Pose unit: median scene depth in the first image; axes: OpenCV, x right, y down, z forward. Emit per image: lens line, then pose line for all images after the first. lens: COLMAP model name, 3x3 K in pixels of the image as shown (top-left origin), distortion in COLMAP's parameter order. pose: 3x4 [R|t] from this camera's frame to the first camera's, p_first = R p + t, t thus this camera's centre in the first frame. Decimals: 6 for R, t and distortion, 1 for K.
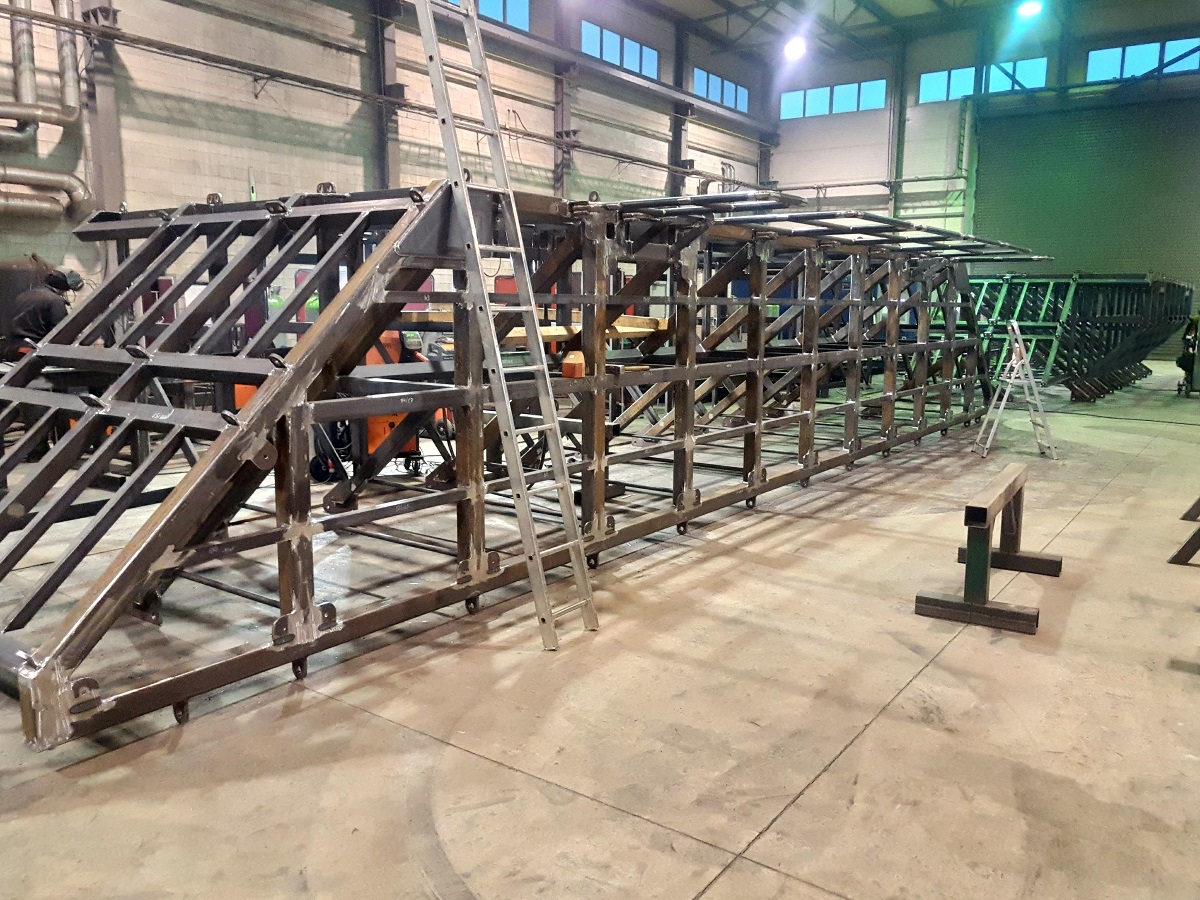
lens RADIAL K [[938.7, 0, 600.2], [0, 938.7, 468.7], [0, 0, 1]] dist [0.012222, 0.008060]
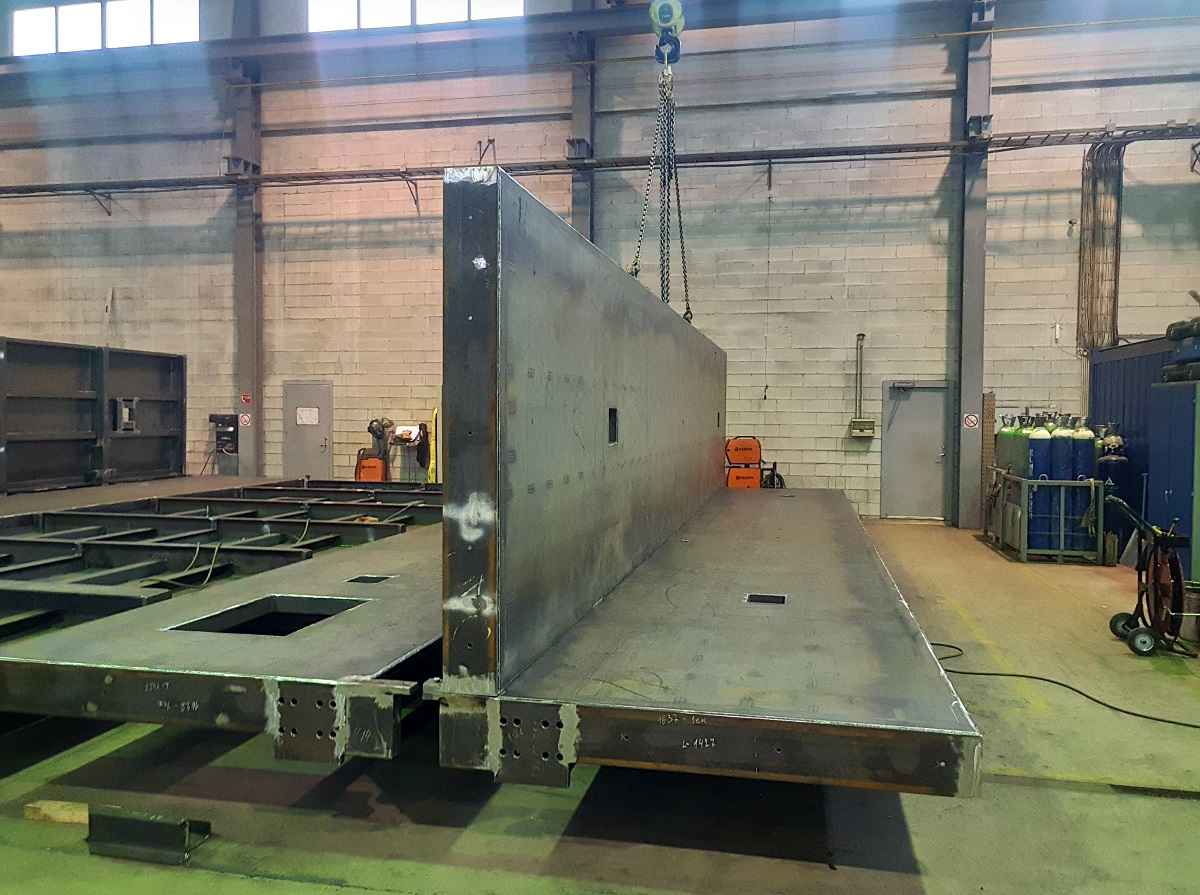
lens RADIAL K [[938.7, 0, 600.2], [0, 938.7, 466.2], [0, 0, 1]] dist [0.012222, 0.008060]
pose [[0.398429, 0.045924, -0.916049, 0.537325], [-0.161237, 0.986699, -0.020663, -0.144278], [0.902916, 0.155934, 0.400534, 0.802589]]
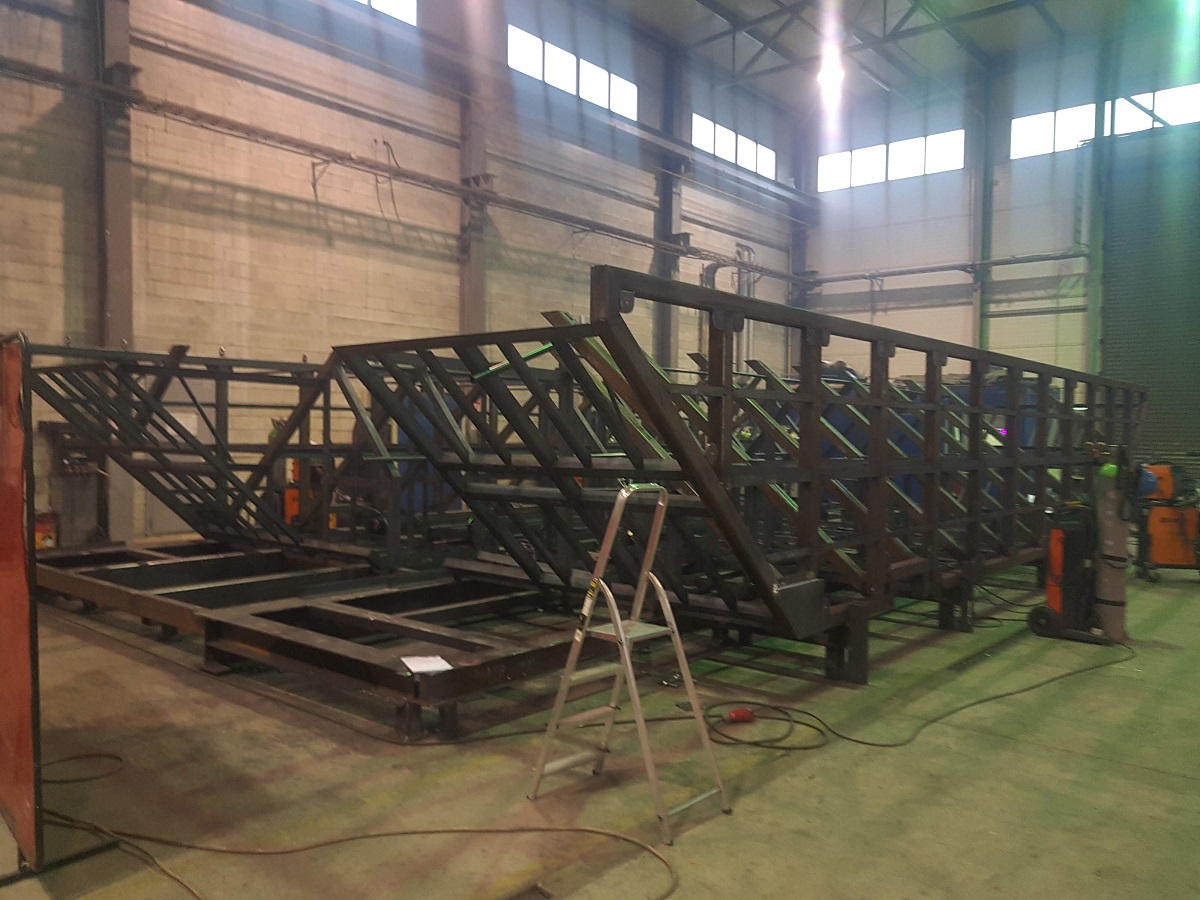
lens RADIAL K [[938.7, 0, 600.2], [0, 938.7, 468.7], [0, 0, 1]] dist [0.012222, 0.008060]
pose [[0.997498, 0.006060, -0.070428, 0.099017], [-0.015253, 0.991300, -0.130736, -0.070760], [0.069023, 0.131484, 0.988912, 0.379759]]
